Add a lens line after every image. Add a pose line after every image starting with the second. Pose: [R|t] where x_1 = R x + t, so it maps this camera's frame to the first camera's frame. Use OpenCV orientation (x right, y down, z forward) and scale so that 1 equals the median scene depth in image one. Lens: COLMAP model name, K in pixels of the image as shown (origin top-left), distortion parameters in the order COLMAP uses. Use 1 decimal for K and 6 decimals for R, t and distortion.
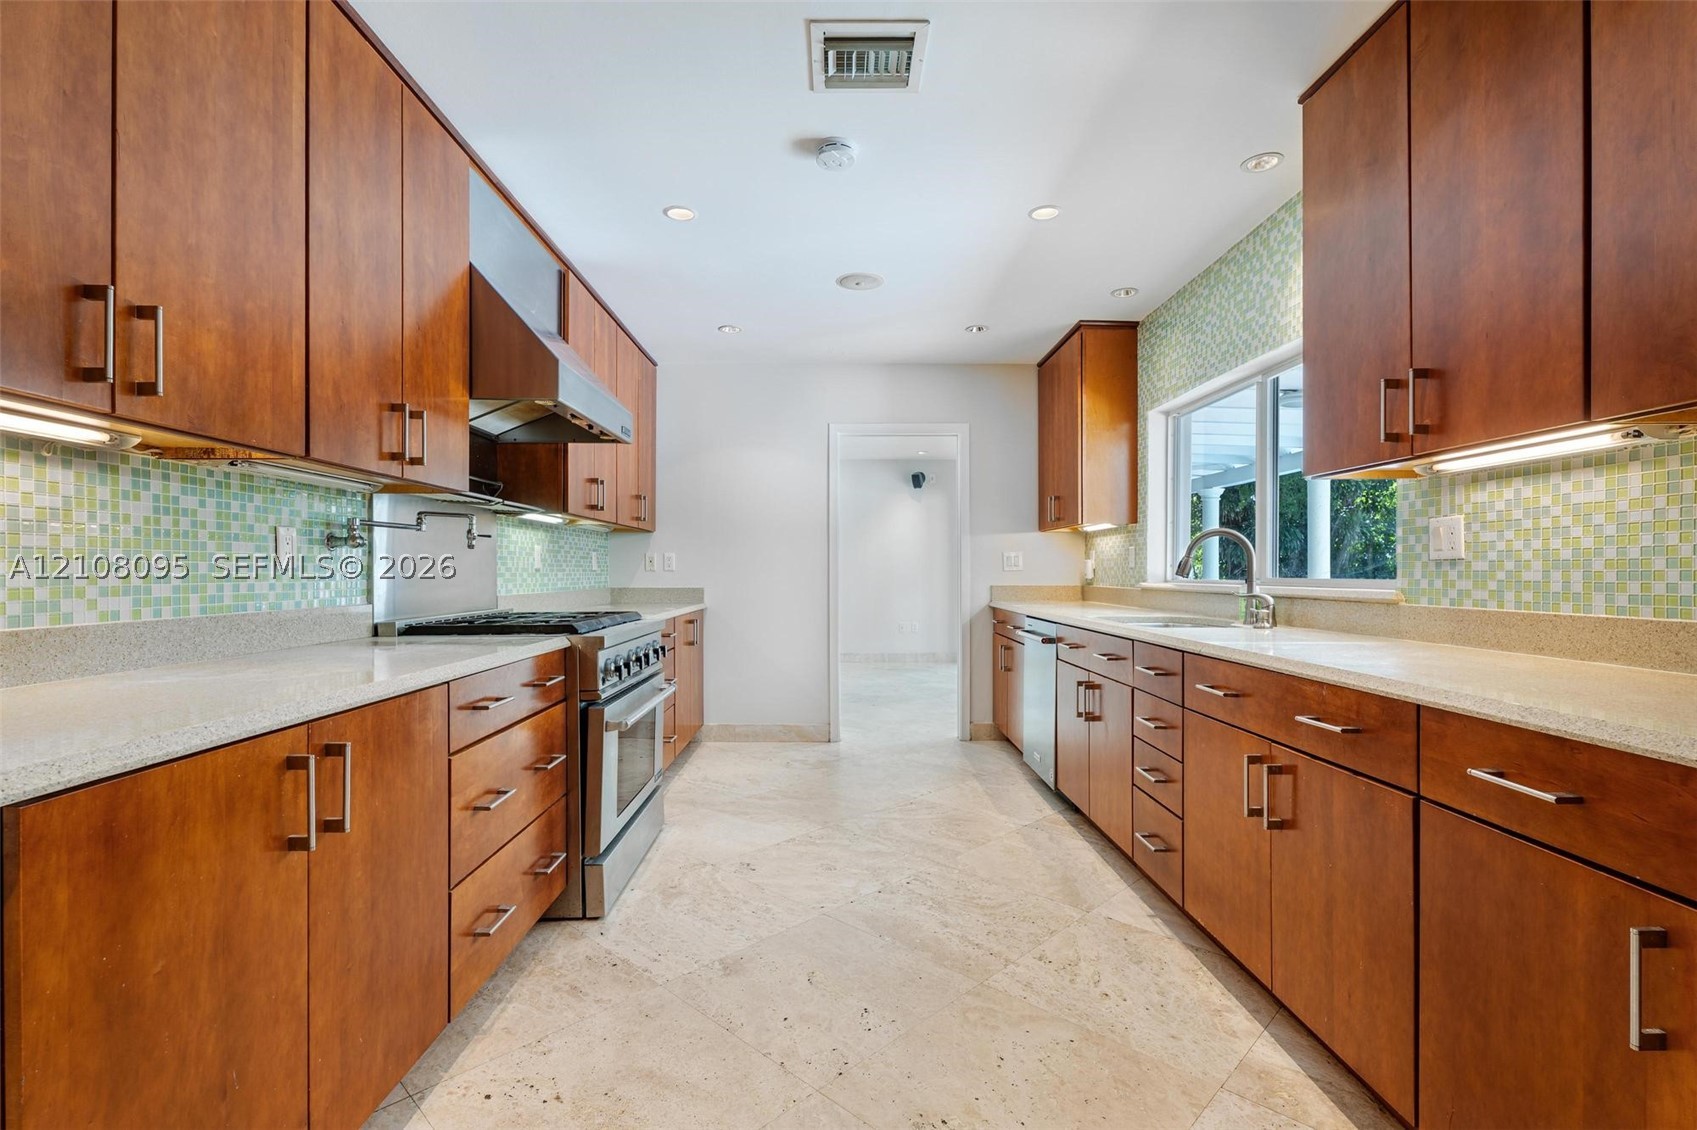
lens RADIAL K [[786.5, 0, 847.4], [0, 786.5, 574.6], [0, 0, 1]] dist [0.004305, -0.003524]
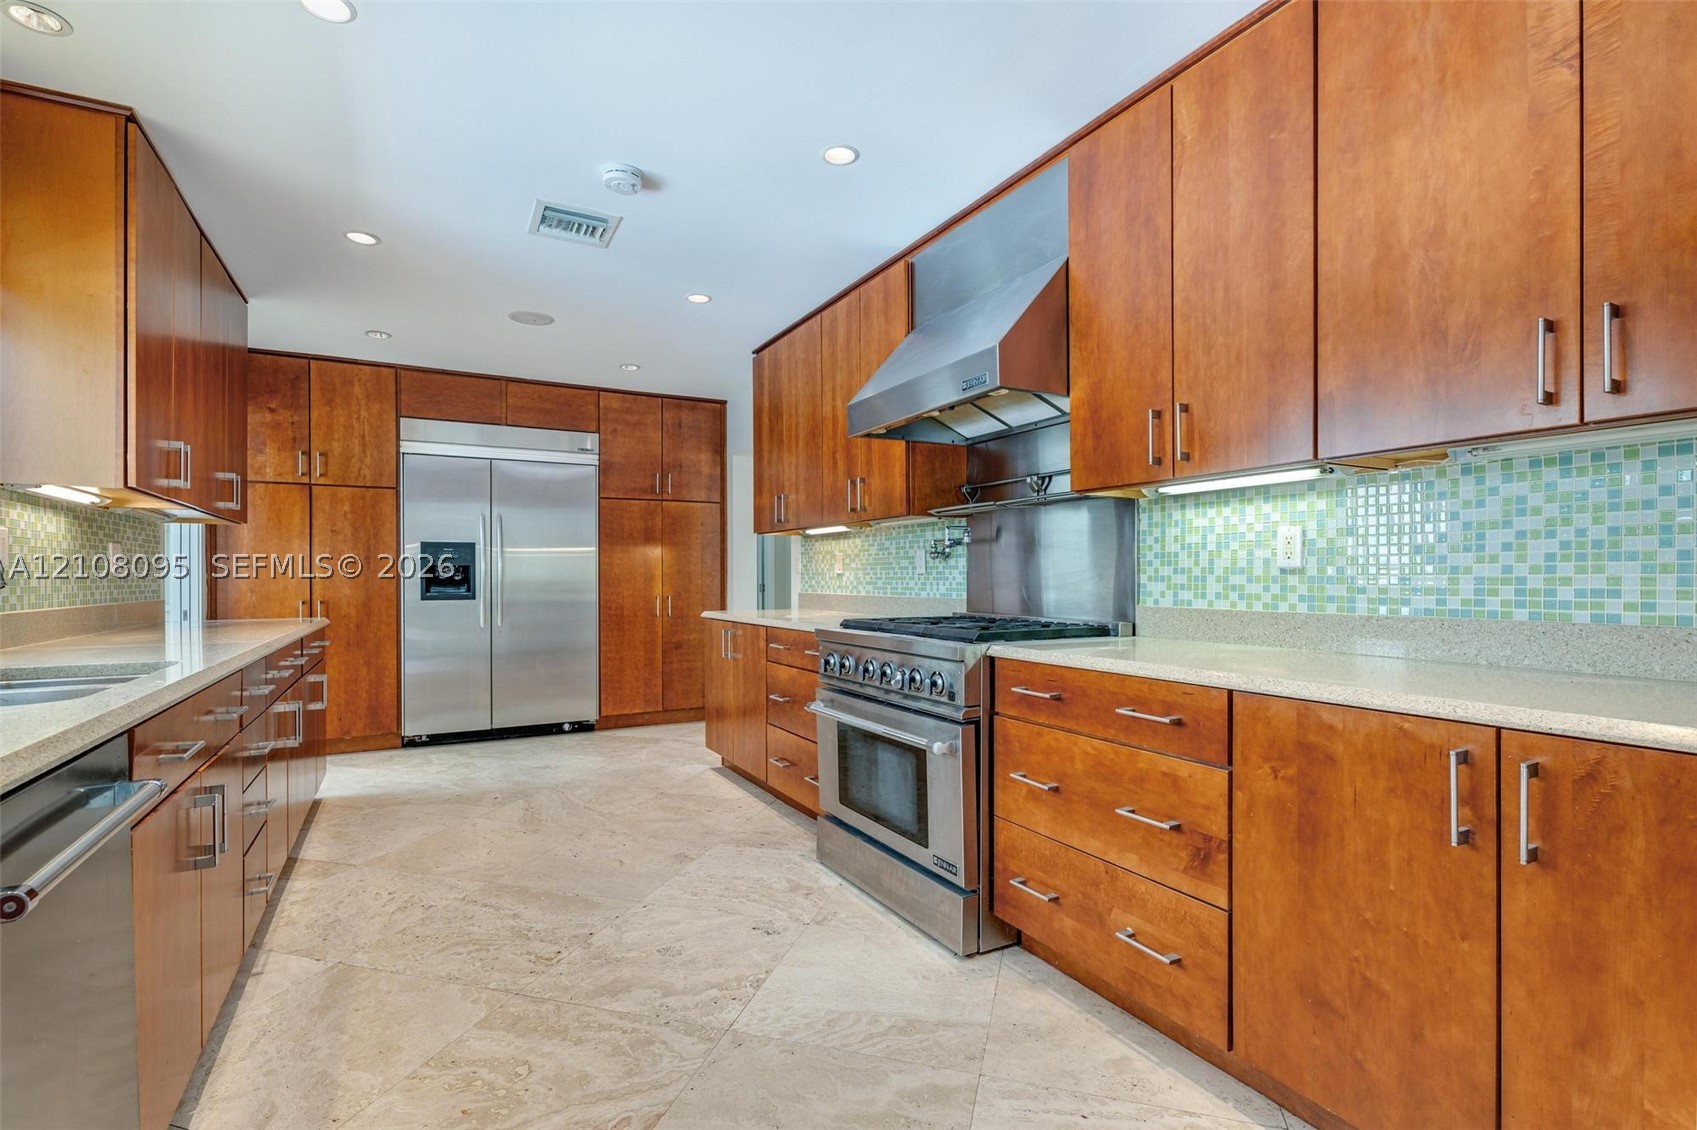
lens RADIAL K [[786.5, 0, 845.3], [0, 786.5, 569.8], [0, 0, 1]] dist [0.004305, -0.003524]
pose [[-0.885901, 0.000523, -0.463874, 0.217427], [0.003999, 0.999971, -0.006509, -0.004300], [0.463857, -0.007621, -0.885877, 2.100493]]
